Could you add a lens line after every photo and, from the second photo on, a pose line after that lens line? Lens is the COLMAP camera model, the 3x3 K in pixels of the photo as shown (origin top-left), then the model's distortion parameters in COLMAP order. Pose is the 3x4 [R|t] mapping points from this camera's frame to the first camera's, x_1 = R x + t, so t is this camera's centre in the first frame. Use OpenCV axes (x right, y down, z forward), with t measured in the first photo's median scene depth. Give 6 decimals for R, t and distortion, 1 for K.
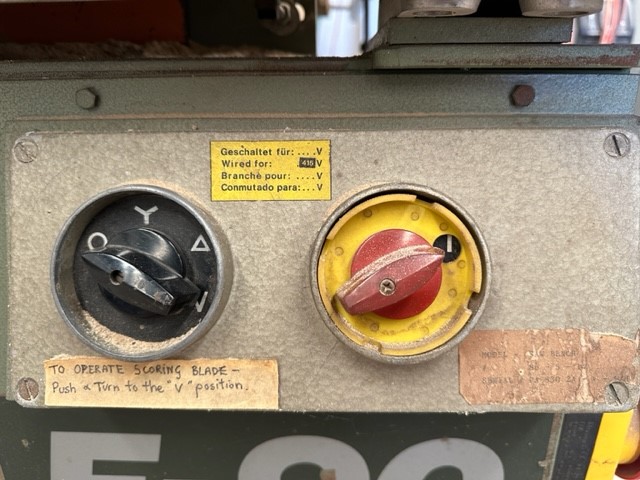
lens RADIAL K [[452.4, 0, 322.6], [0, 452.4, 245.0], [0, 0, 1]] dist [0.063196, -0.095815]
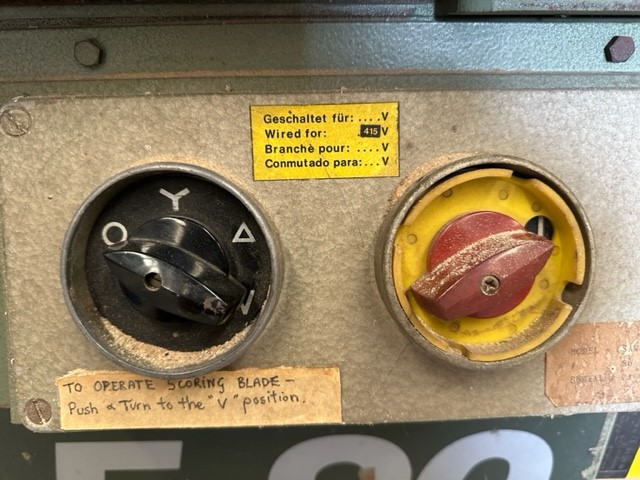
lens RADIAL K [[458.6, 0, 320.1], [0, 458.6, 248.4], [0, 0, 1]] dist [0.057724, -0.103927]
pose [[0.998025, -0.026562, 0.056929, -0.176525], [0.021916, 0.996495, 0.080727, -0.039561], [-0.058874, -0.079320, 0.995109, 0.159036]]
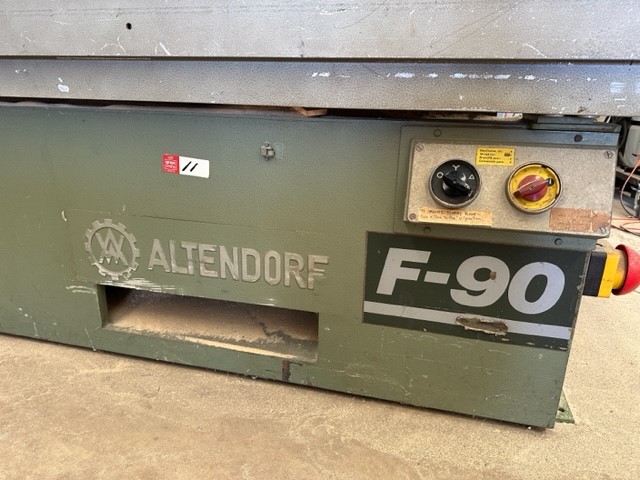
lens RADIAL K [[452.4, 0, 322.6], [0, 452.4, 245.0], [0, 0, 1]] dist [0.063196, -0.095815]
pose [[0.976108, 0.095537, -0.195154, -0.641336], [-0.101693, 0.994578, -0.021747, 0.691628], [0.192019, 0.041073, 0.980531, -2.537363]]
